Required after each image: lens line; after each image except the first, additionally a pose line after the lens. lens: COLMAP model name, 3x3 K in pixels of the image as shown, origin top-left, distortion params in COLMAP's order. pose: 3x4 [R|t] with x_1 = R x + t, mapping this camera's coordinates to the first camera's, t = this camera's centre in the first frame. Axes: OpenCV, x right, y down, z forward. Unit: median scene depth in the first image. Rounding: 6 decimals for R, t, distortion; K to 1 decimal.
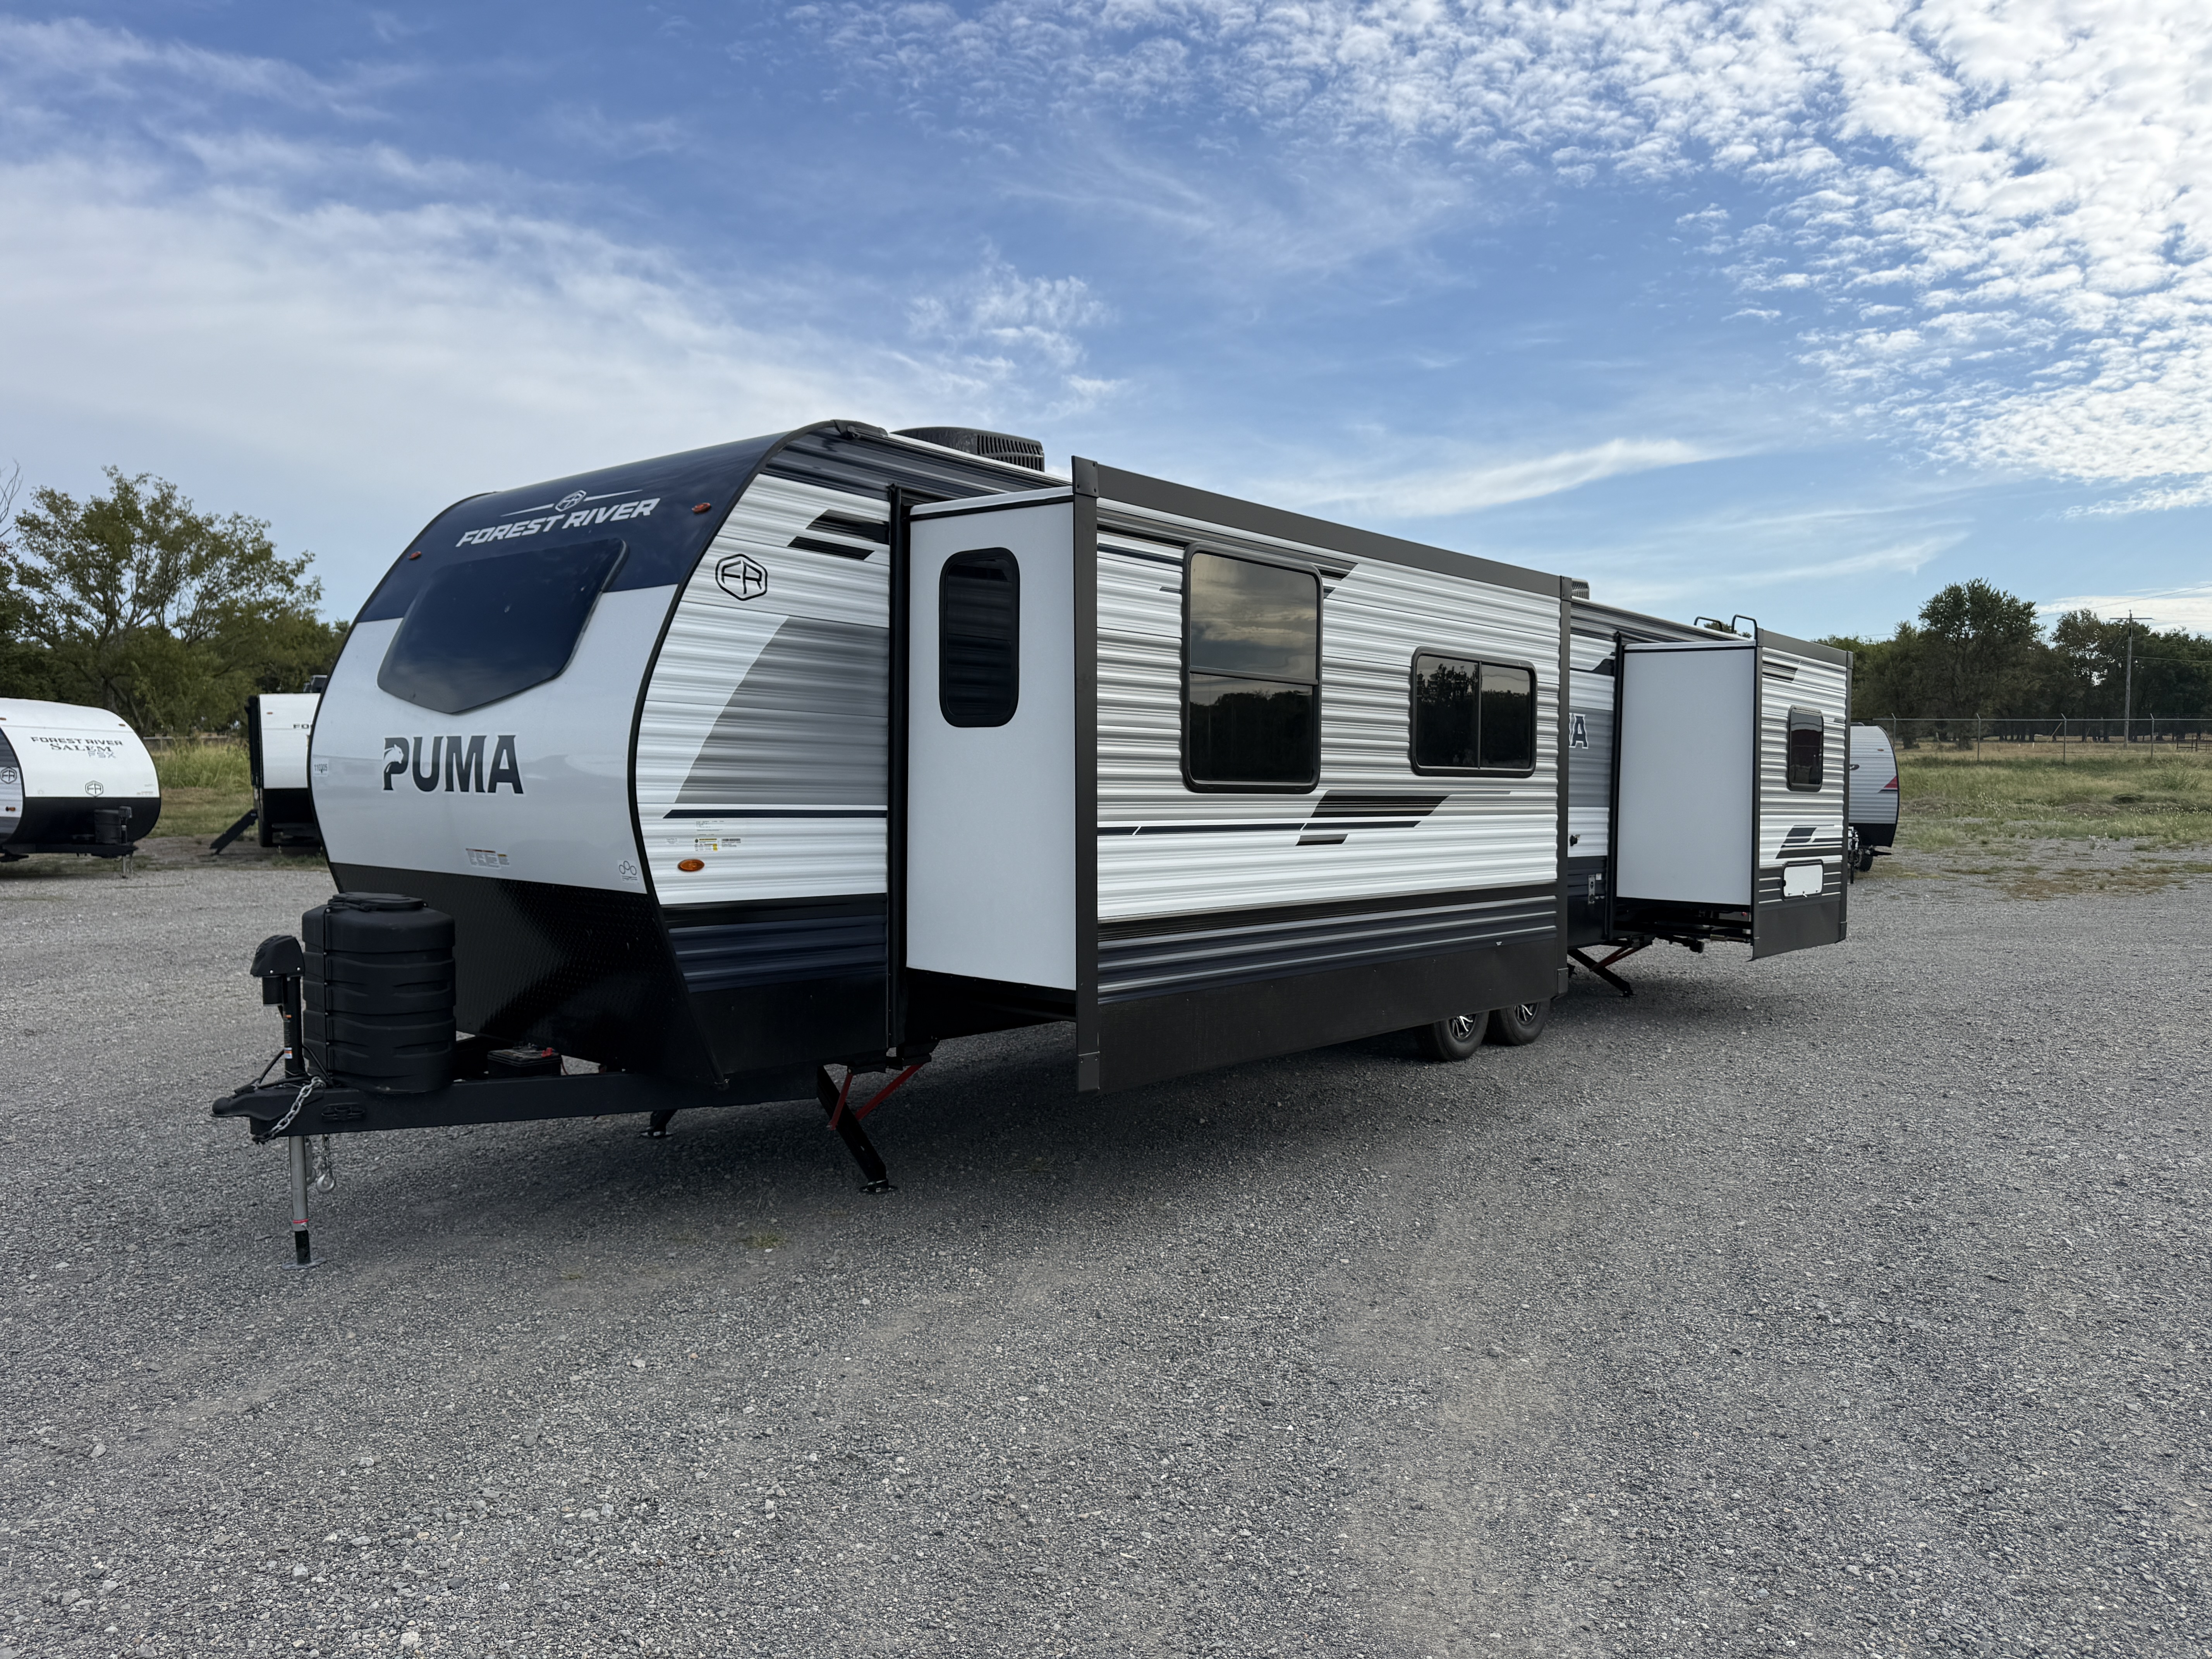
lens RADIAL K [[1612.3, 0, 1077.5], [0, 1612.3, 837.5], [0, 0, 1]] dist [0.003400, -0.000095]
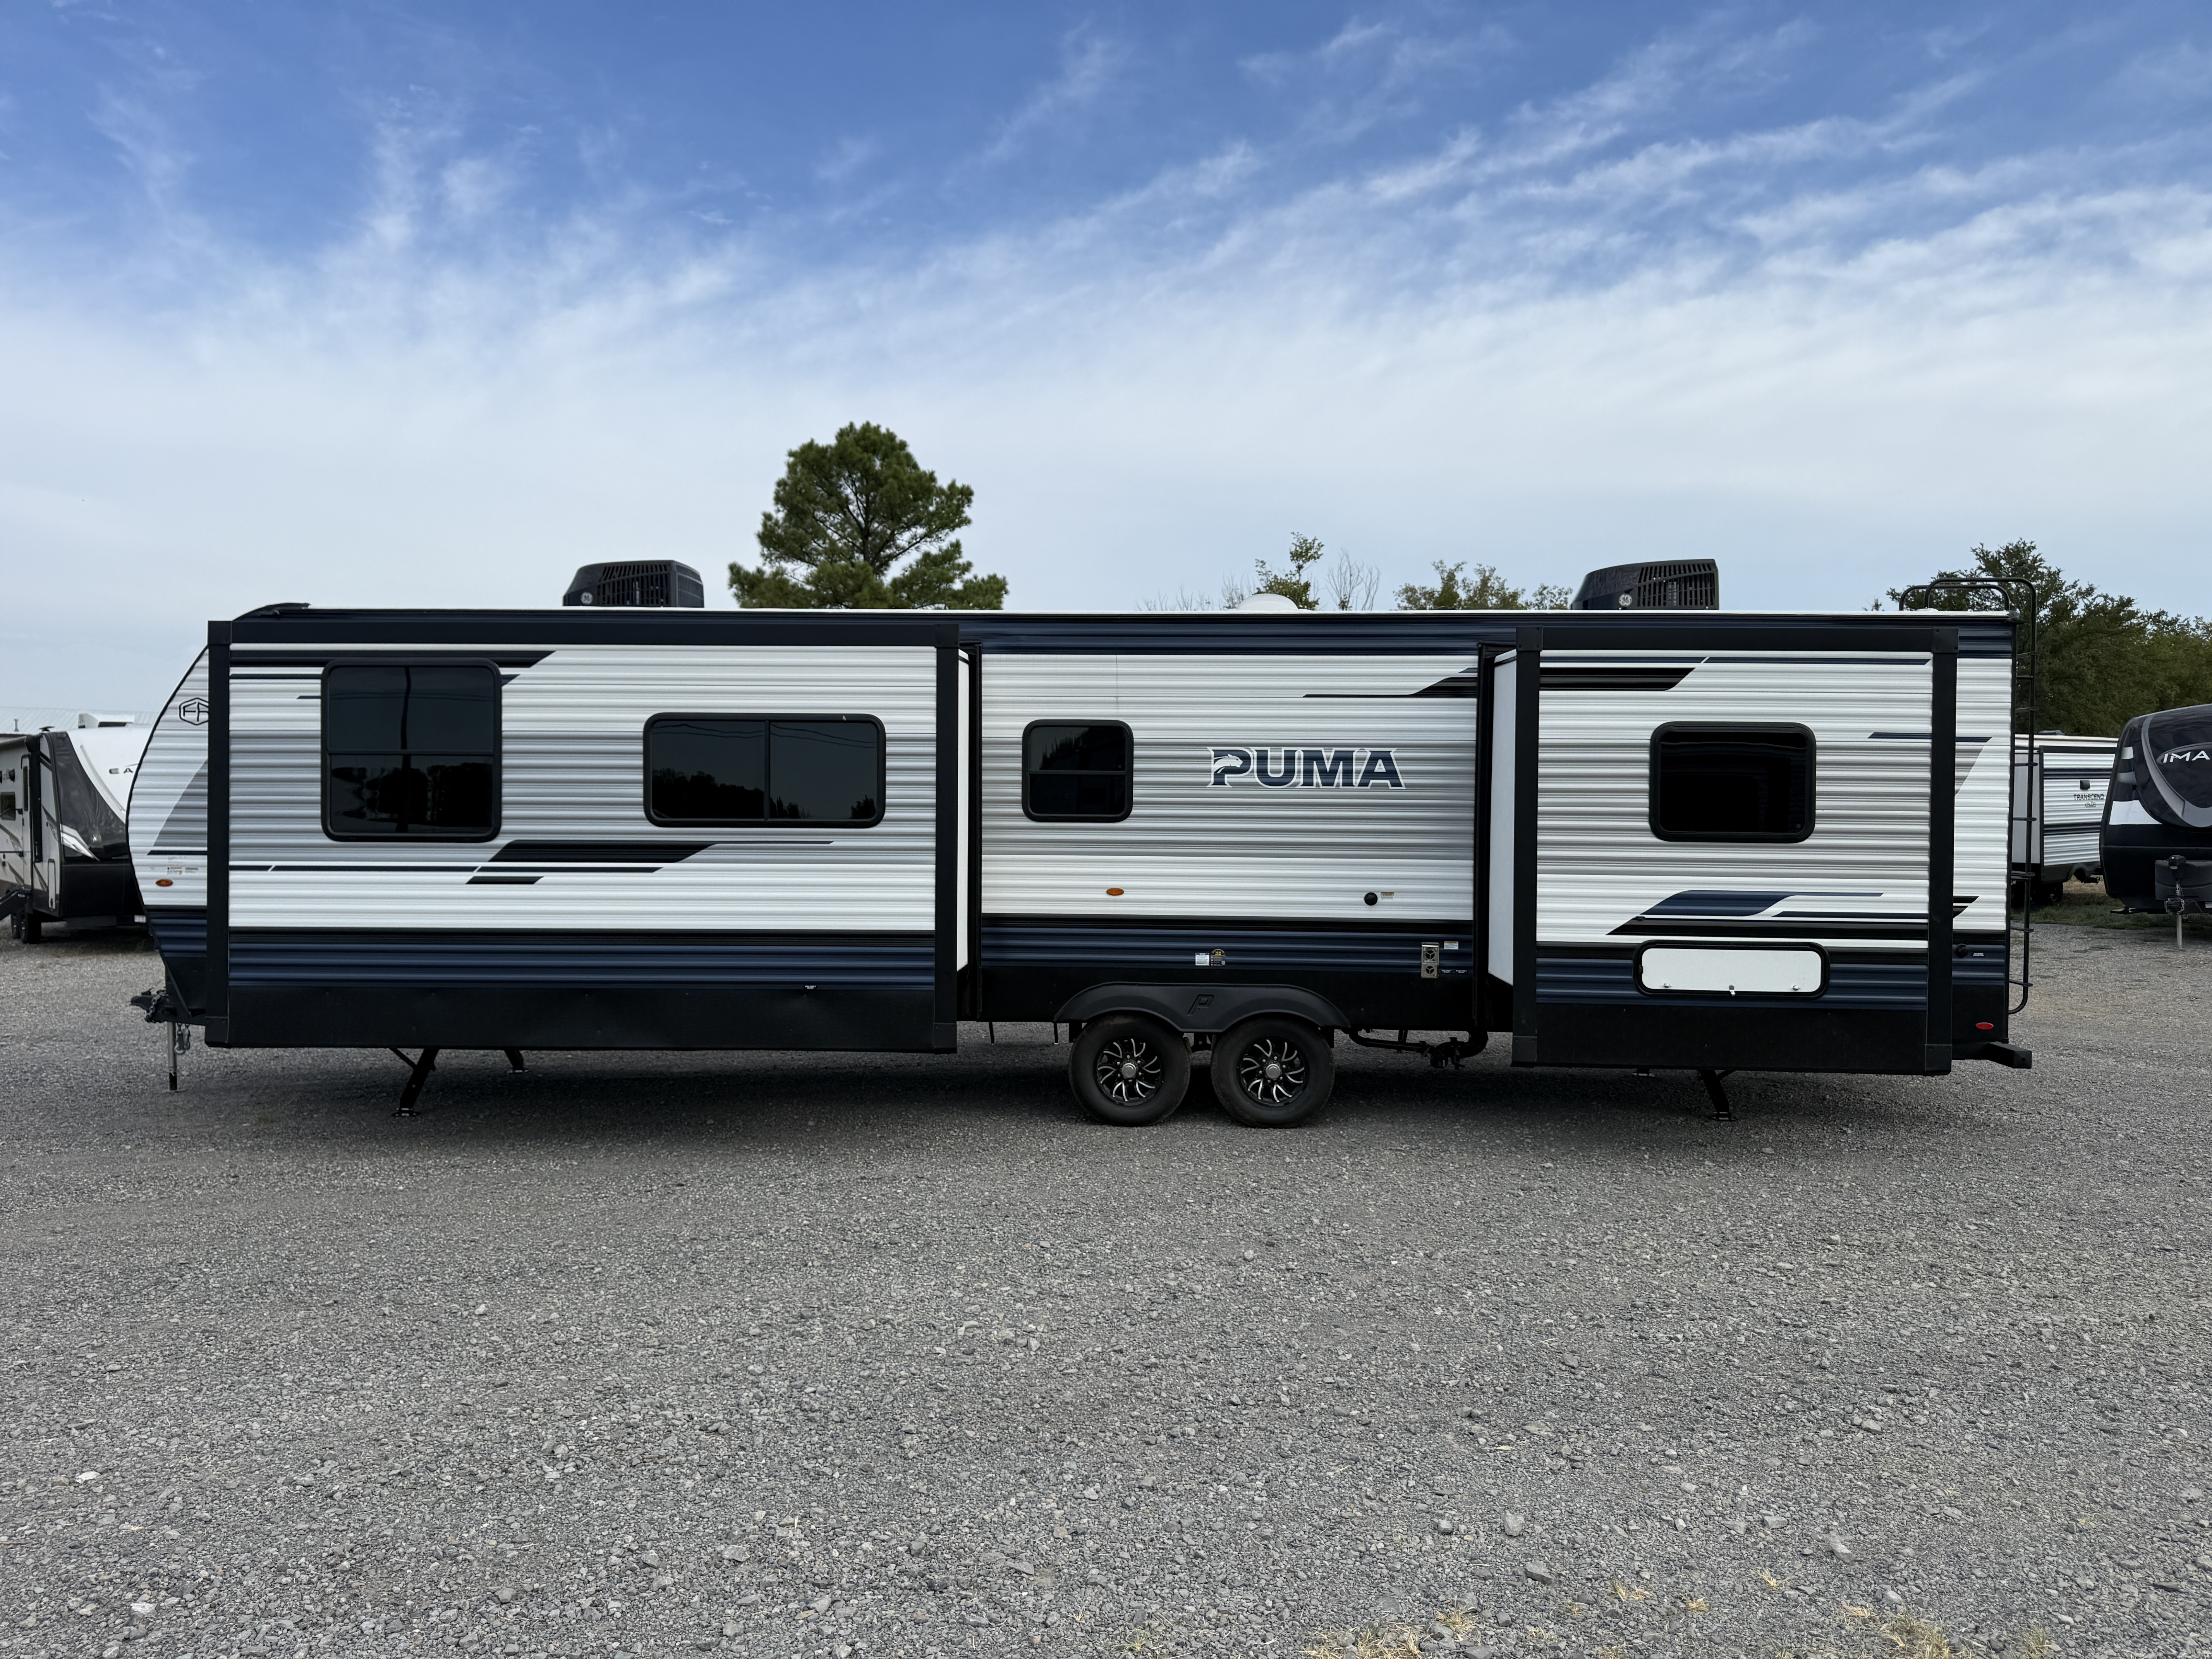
lens RADIAL K [[1634.4, 0, 1106.0], [0, 1634.4, 829.5], [0, 0, 1]] dist [0.000404, 0.005051]
pose [[0.608407, -0.000763, -0.793625, 1.202910], [-0.023518, 0.999543, -0.018991, -0.020537], [0.793276, 0.030219, 0.608111, 0.511808]]
